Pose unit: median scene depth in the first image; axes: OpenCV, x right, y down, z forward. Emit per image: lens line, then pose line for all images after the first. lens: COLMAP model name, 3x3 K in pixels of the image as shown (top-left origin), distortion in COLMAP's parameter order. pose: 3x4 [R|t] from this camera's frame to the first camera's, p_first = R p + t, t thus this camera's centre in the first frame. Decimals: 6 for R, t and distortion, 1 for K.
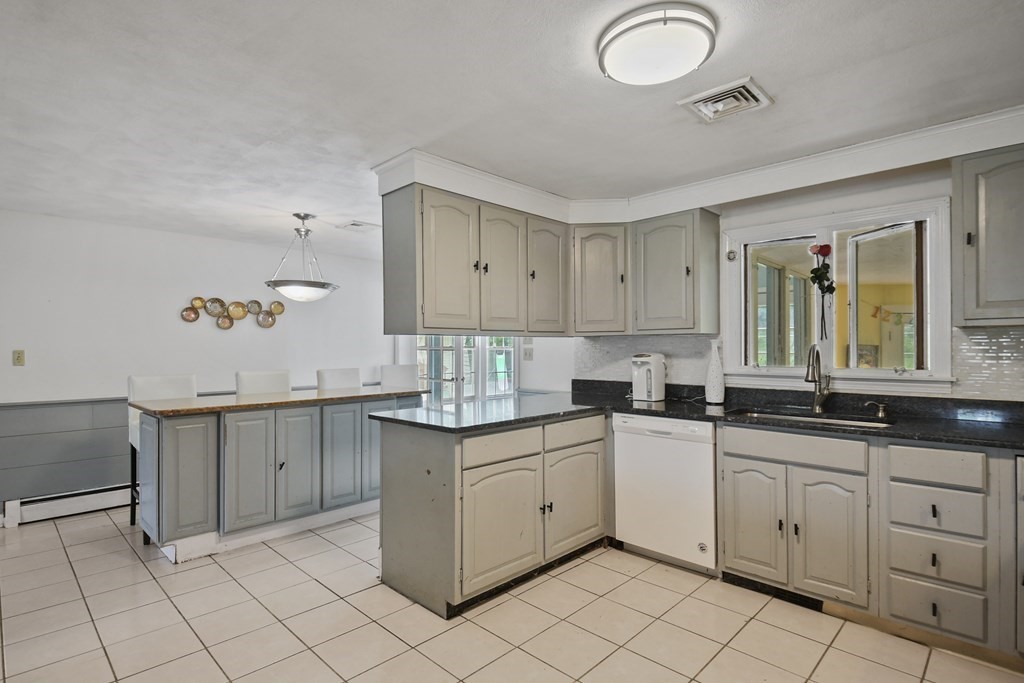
lens RADIAL K [[513.2, 0, 512.4], [0, 513.2, 345.5], [0, 0, 1]] dist [0.005887, -0.000941]
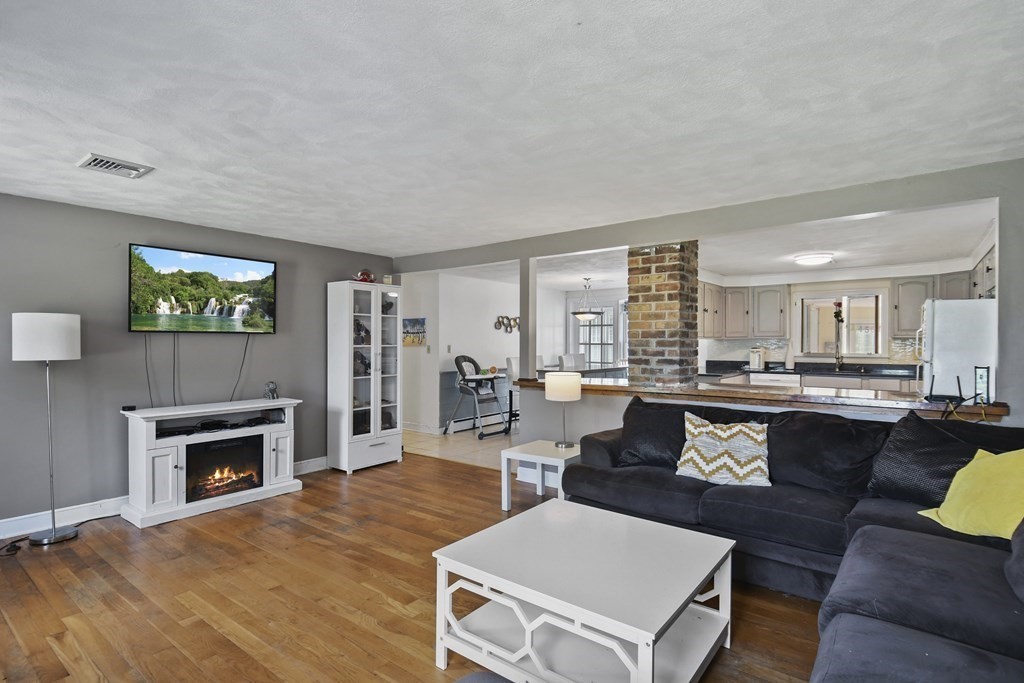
lens RADIAL K [[526.3, 0, 501.2], [0, 526.3, 341.8], [0, 0, 1]] dist [0.002234, -0.001720]
pose [[0.995452, 0.001355, 0.095255, -1.191922], [-0.002137, 0.999965, 0.008104, -0.026323], [-0.095241, -0.008271, 0.995420, -1.293567]]
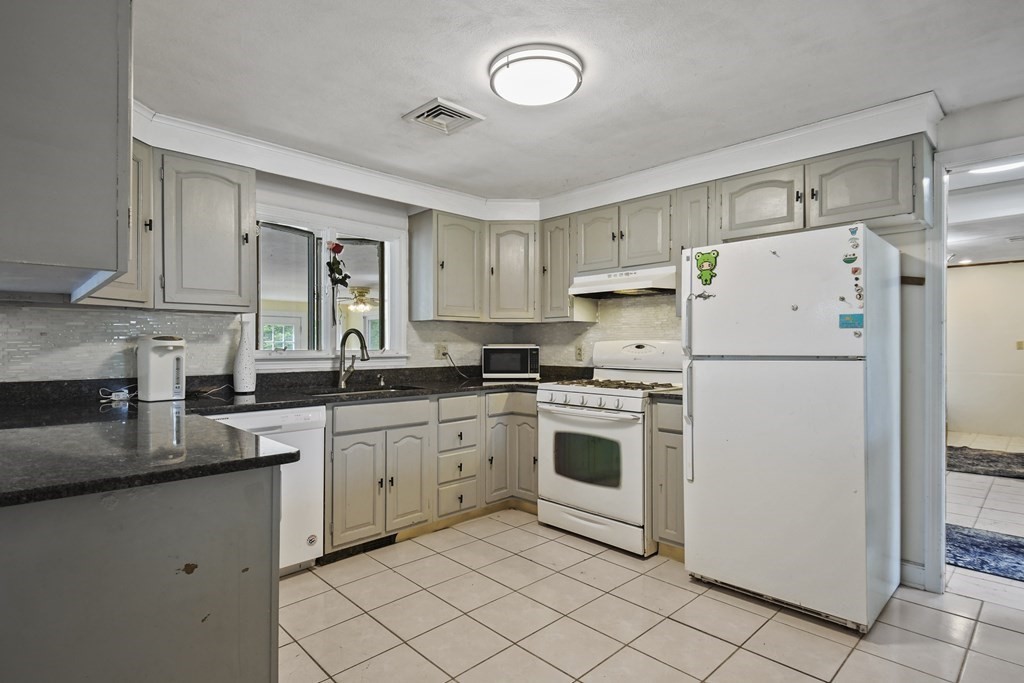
lens RADIAL K [[526.3, 0, 510.2], [0, 526.3, 342.7], [0, 0, 1]] dist [0.002234, -0.001720]
pose [[0.026049, 0.004509, 0.999651, -0.548649], [-0.007785, 0.999960, -0.004308, 0.029141], [-0.999630, -0.007670, 0.026083, 0.568021]]
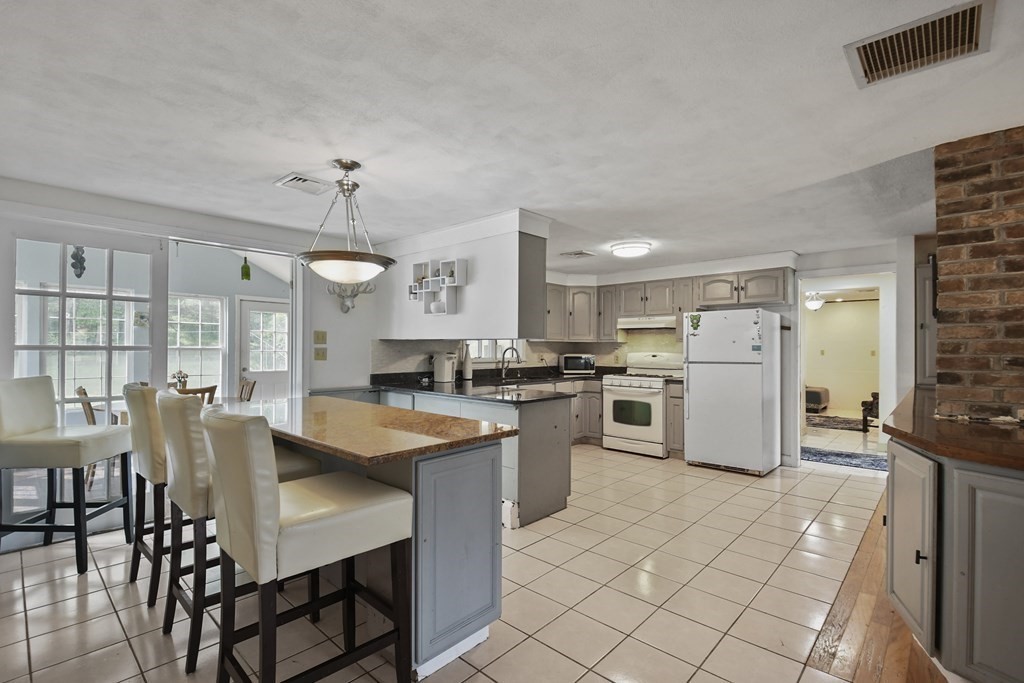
lens RADIAL K [[468.6, 0, 507.2], [0, 468.6, 341.5], [0, 0, 1]] dist [-0.000265, -0.003061]
pose [[-0.020555, 0.013268, 0.999701, -1.355955], [-0.010829, 0.999850, -0.013493, 0.001775], [-0.999730, -0.011103, -0.020408, 0.982149]]
